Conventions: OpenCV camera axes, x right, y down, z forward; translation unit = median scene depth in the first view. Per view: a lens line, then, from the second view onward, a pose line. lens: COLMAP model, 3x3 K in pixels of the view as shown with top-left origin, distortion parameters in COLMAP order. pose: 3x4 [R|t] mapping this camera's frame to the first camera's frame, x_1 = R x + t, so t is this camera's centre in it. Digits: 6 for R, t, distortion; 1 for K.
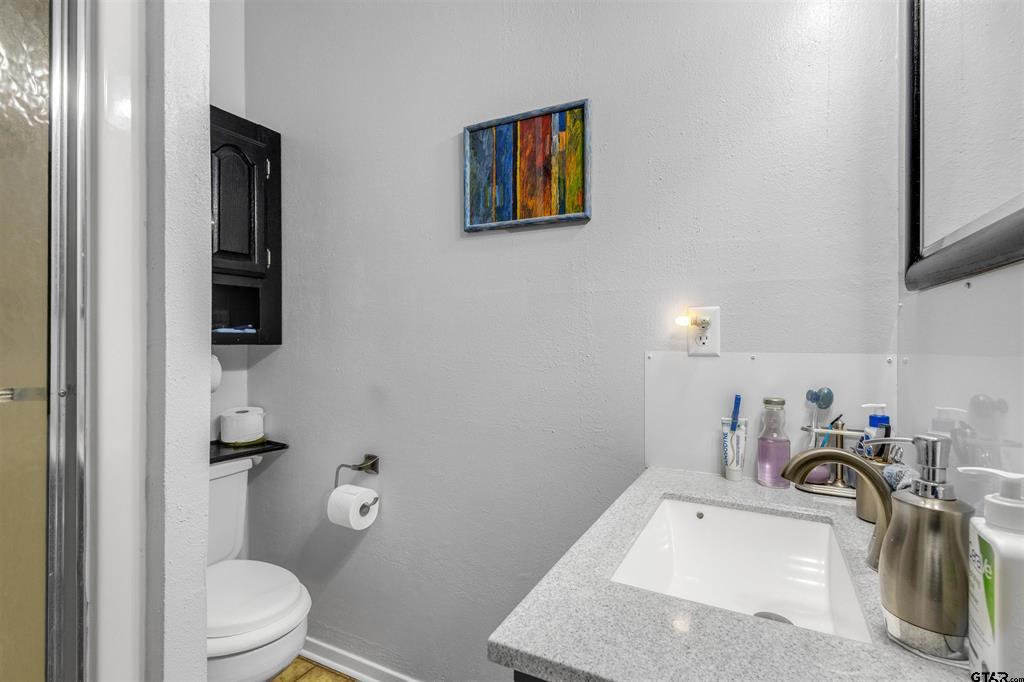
lens RADIAL K [[482.1, 0, 516.3], [0, 482.1, 344.6], [0, 0, 1]] dist [0.004230, 0.000300]
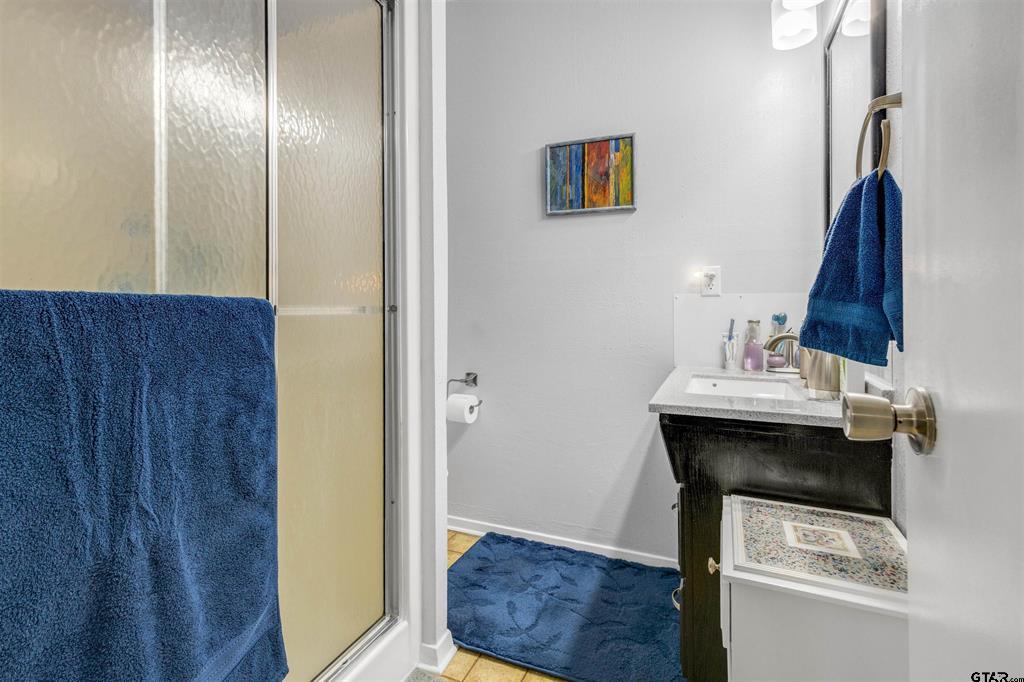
lens RADIAL K [[485.5, 0, 513.4], [0, 485.5, 309.8], [0, 0, 1]] dist [-0.001788, -0.000076]
pose [[0.997323, -0.003690, 0.073022, -0.345262], [0.003942, 0.999987, -0.003307, 0.062963], [-0.073009, 0.003586, 0.997325, -0.510389]]
